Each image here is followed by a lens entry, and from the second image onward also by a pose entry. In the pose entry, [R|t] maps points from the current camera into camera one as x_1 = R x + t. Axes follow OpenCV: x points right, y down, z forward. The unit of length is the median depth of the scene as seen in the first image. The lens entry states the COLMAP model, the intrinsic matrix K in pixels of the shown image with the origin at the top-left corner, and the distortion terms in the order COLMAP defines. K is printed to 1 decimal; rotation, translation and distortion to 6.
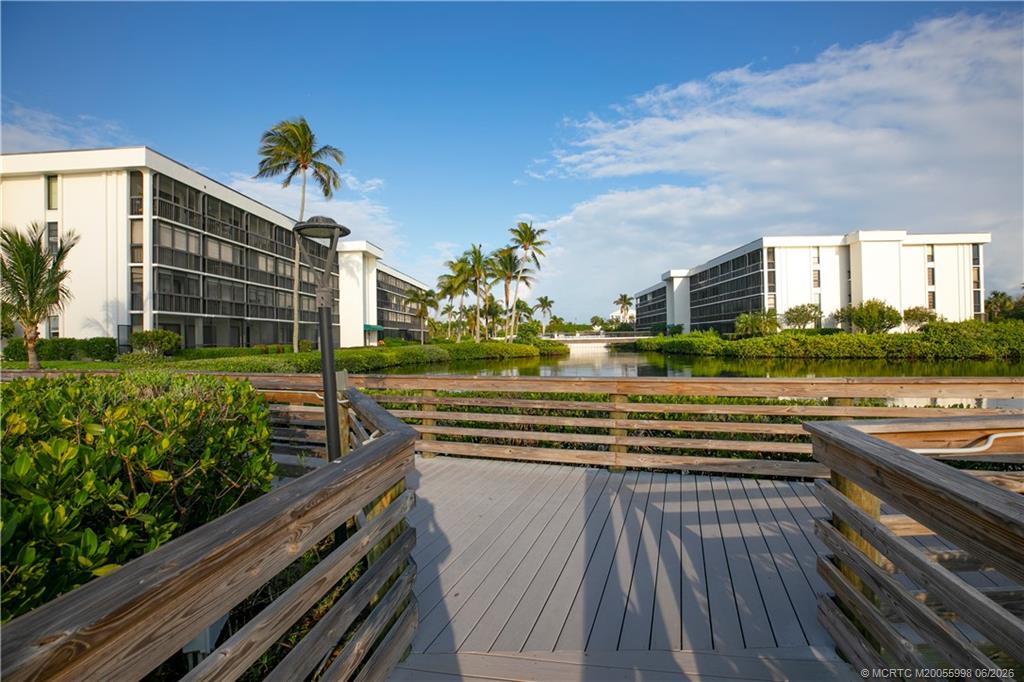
lens RADIAL K [[485.7, 0, 512.0], [0, 485.7, 341.0], [0, 0, 1]] dist [-0.003503, -0.000536]
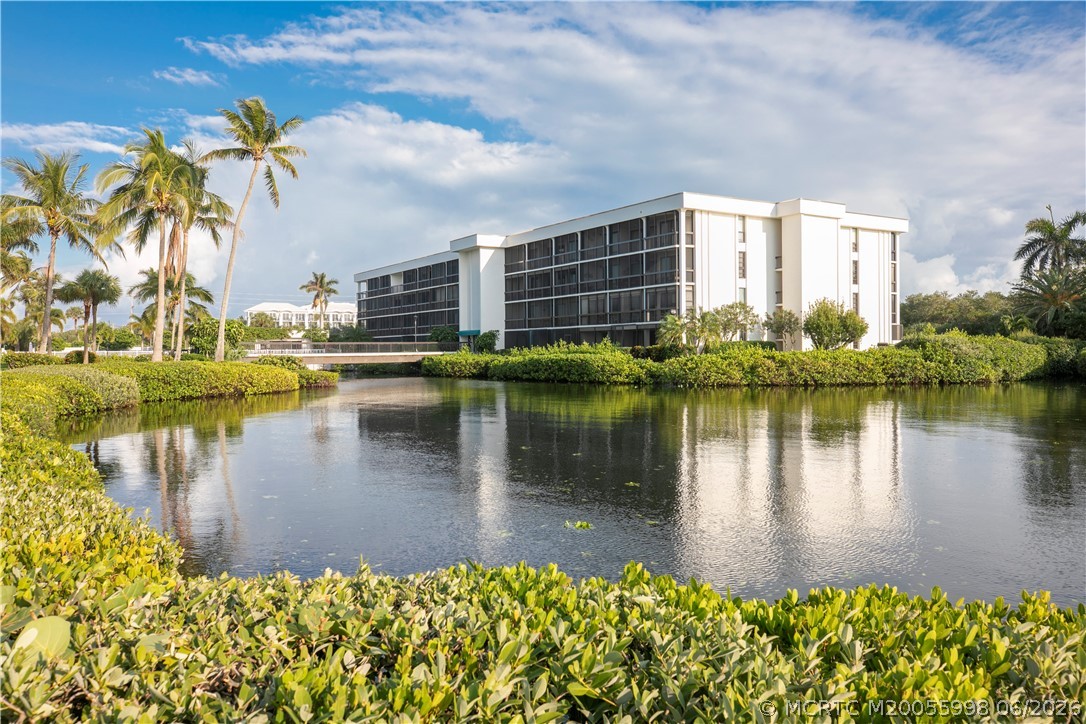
lens RADIAL K [[841.4, 0, 571.8], [0, 841.4, 362.4], [0, 0, 1]] dist [0.032668, 0.000558]
pose [[0.825078, 0.002500, 0.565013, -0.204771], [-0.003487, 0.999994, 0.000667, 0.003251], [-0.565008, -0.002520, 0.825081, 0.189795]]
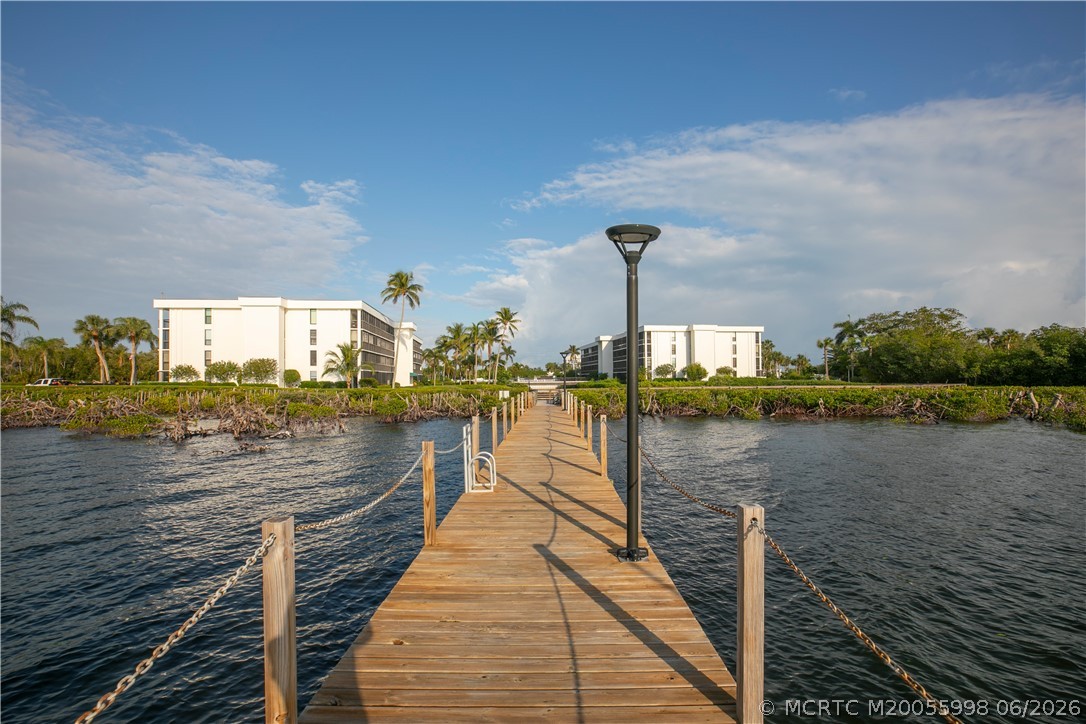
lens RADIAL K [[515.1, 0, 543.0], [0, 515.1, 362.0], [0, 0, 1]] dist [-0.003503, -0.000536]
pose [[0.987572, 0.014741, 0.156474, -0.130102], [-0.008460, 0.999134, -0.040733, -0.003535], [-0.156939, 0.038903, 0.986842, -0.764586]]
